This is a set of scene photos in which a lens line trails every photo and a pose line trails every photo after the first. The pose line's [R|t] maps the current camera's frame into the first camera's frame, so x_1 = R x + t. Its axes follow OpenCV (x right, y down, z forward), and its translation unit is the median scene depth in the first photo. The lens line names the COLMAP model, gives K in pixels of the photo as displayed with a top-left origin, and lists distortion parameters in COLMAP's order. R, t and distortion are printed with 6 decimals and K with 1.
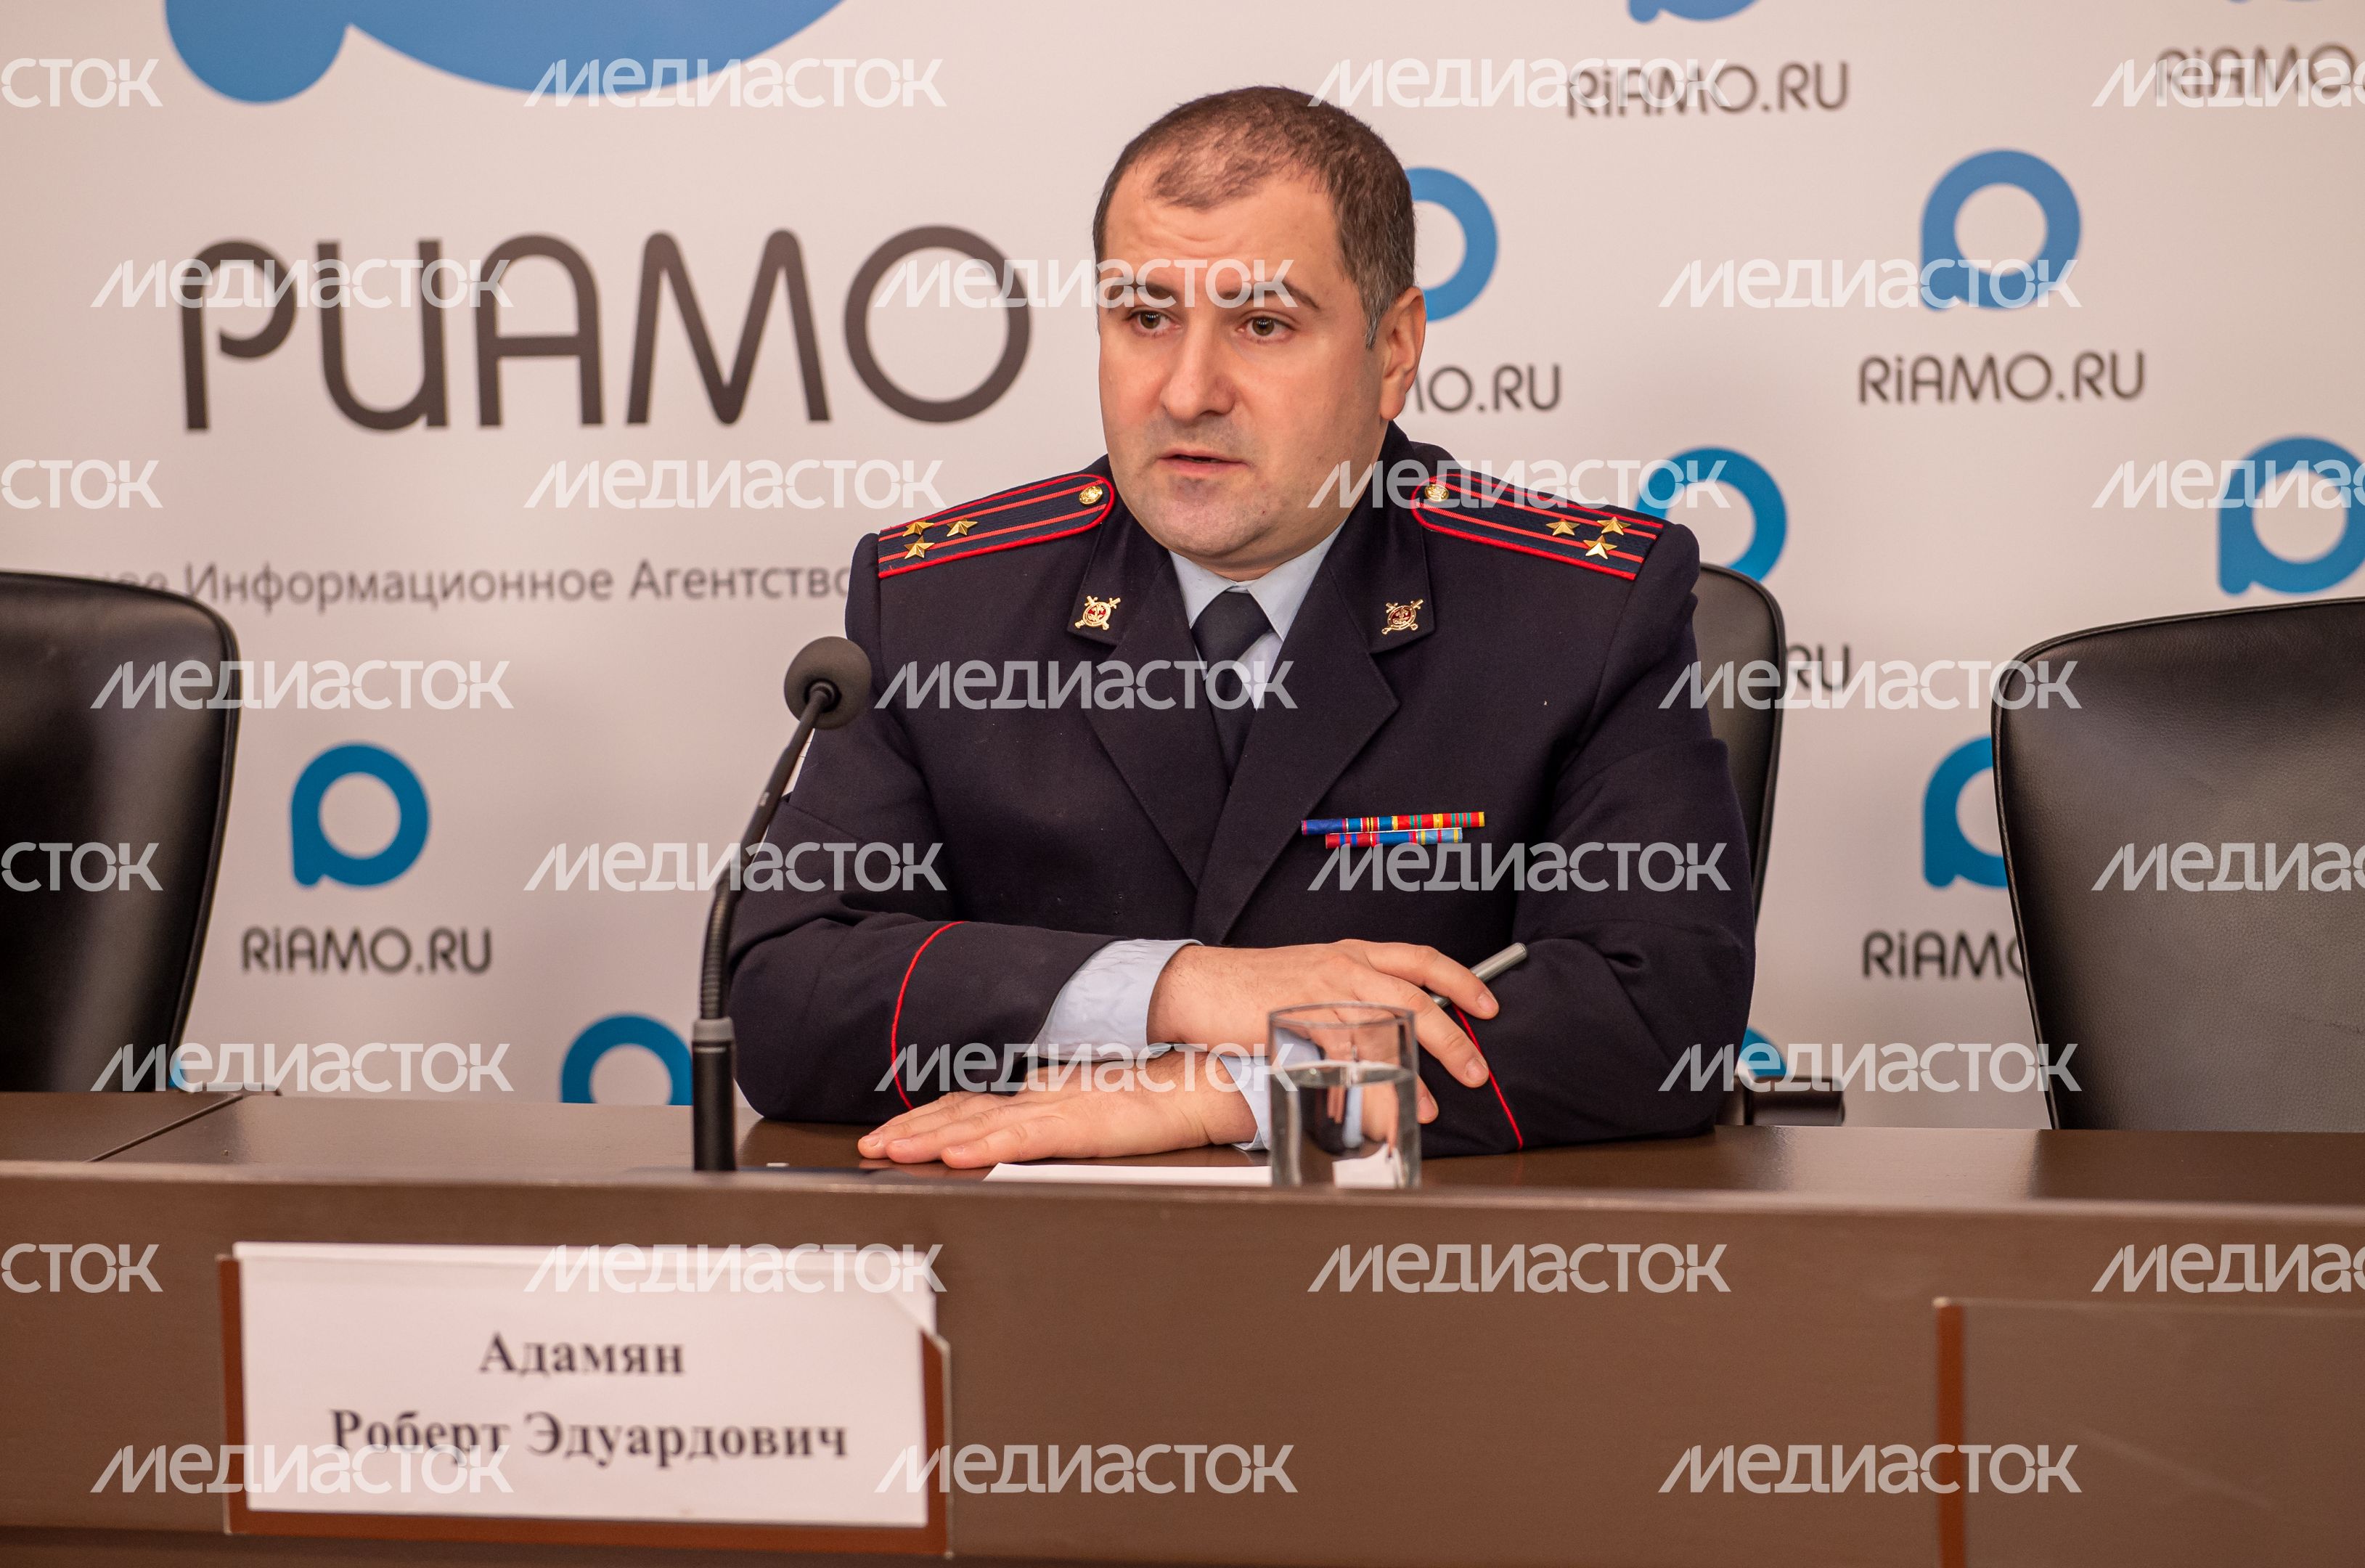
lens RADIAL K [[4957.7, 0, 1202.6], [0, 4957.7, 789.8], [0, 0, 1]] dist [0.075309, 0.000000]
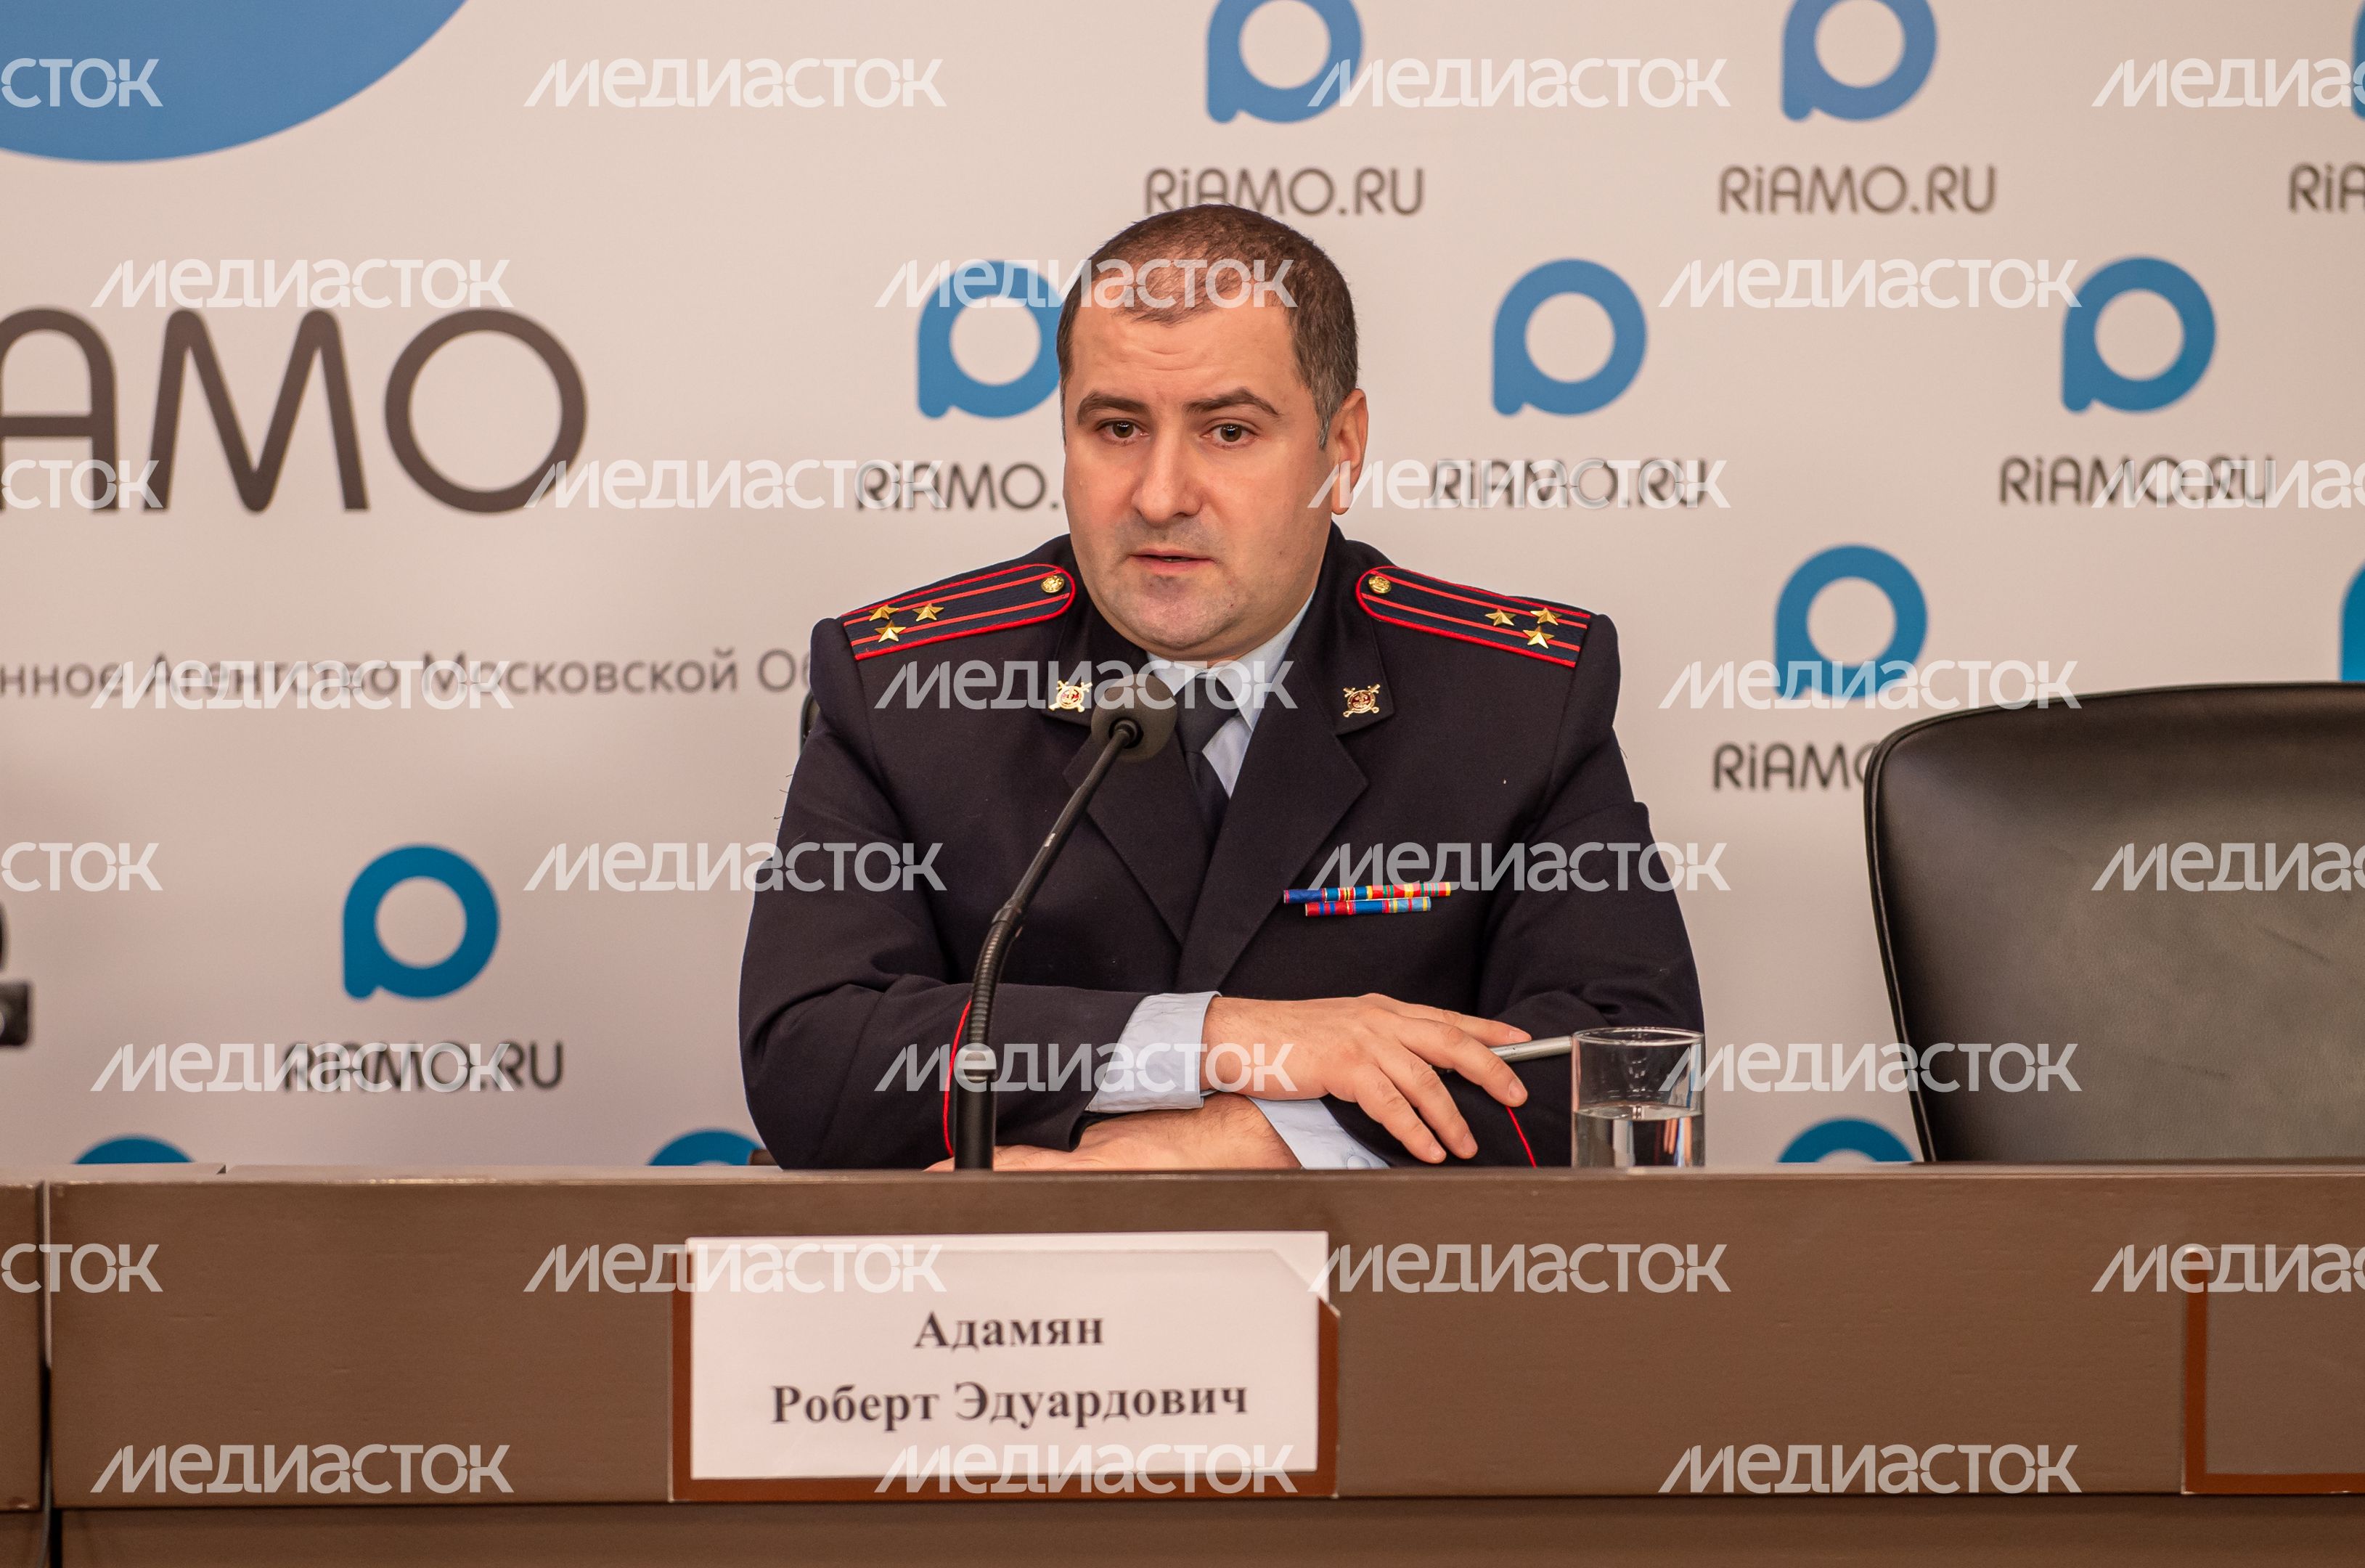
lens RADIAL K [[6097.9, 0, 1216.3], [0, 6097.9, 867.6], [0, 0, 1]] dist [0.118889, 0.000000]
pose [[0.969507, -0.000912, 0.245062, -0.319985], [0.005360, 0.999833, -0.017485, 0.024769], [-0.245005, 0.018265, 0.969350, -0.279345]]
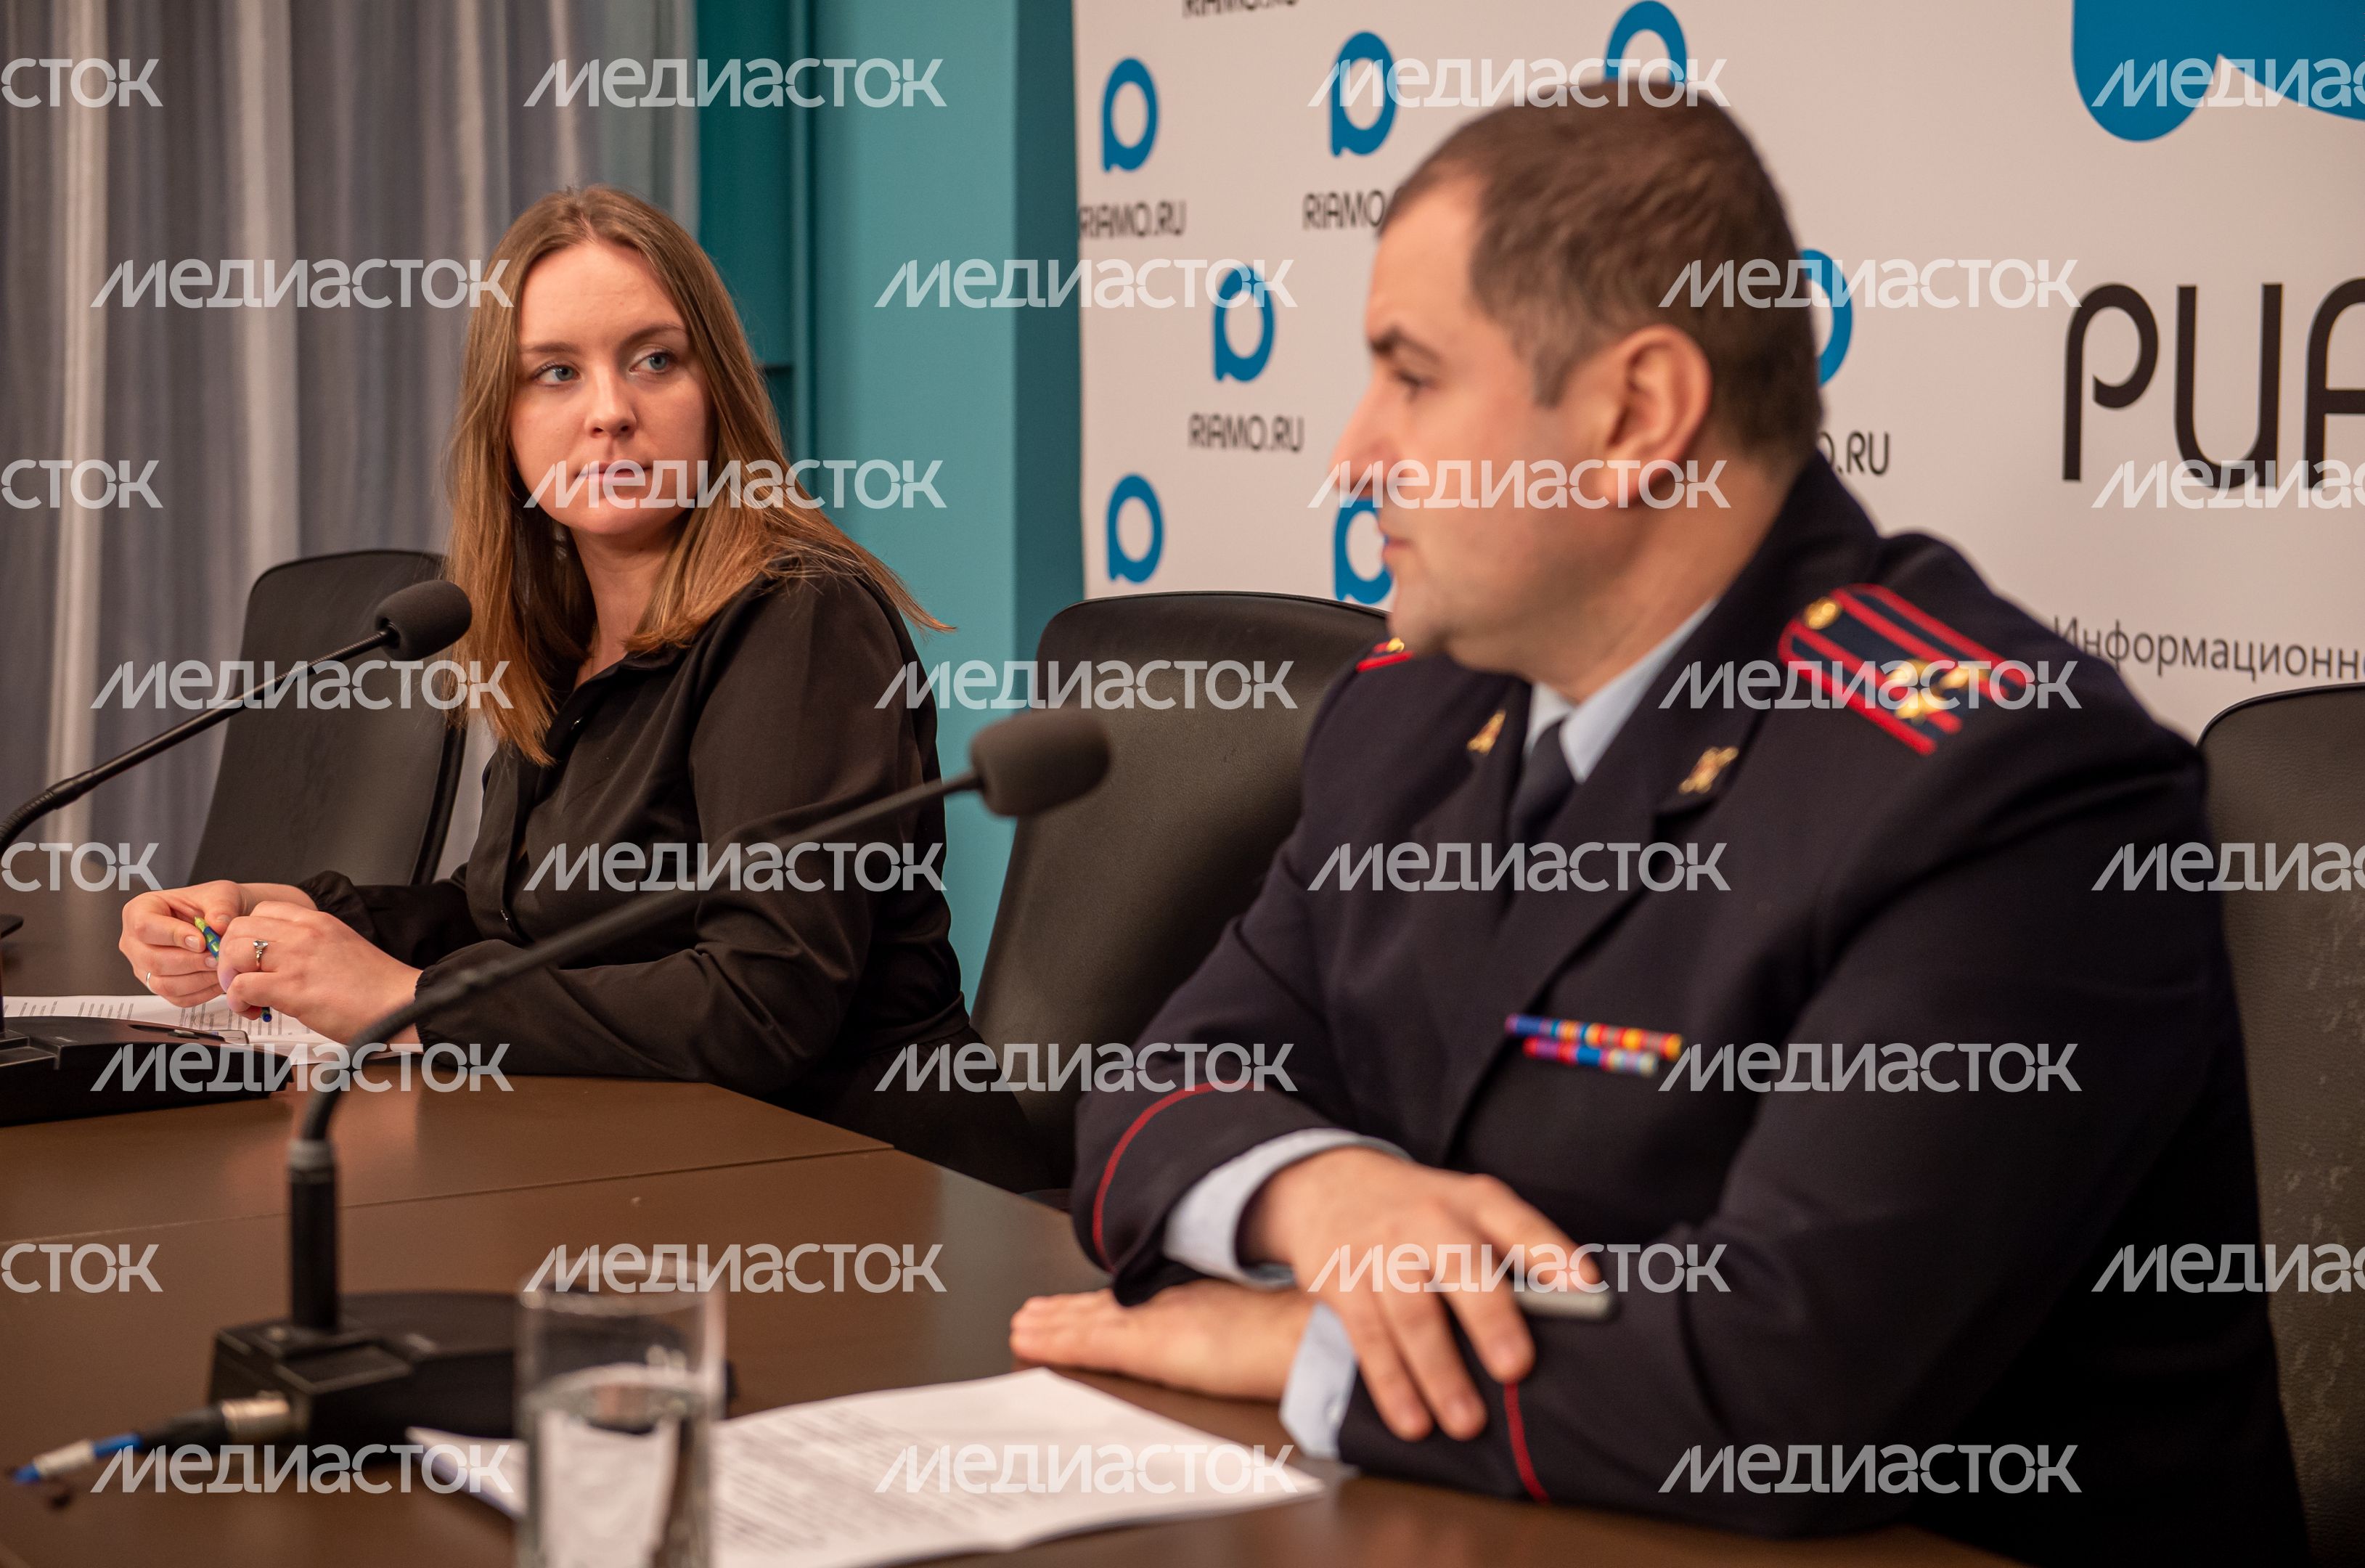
lens RADIAL K [[4138.3, 0, 1235.8], [0, 4138.3, 749.2], [0, 0, 1]] dist [0.202117, 0.000000]
pose [[0.675224, 0.098212, -0.731045, 0.460377], [-0.102232, 0.993991, 0.039112, -0.055891], [0.730494, 0.048326, 0.681208, 0.527667]]
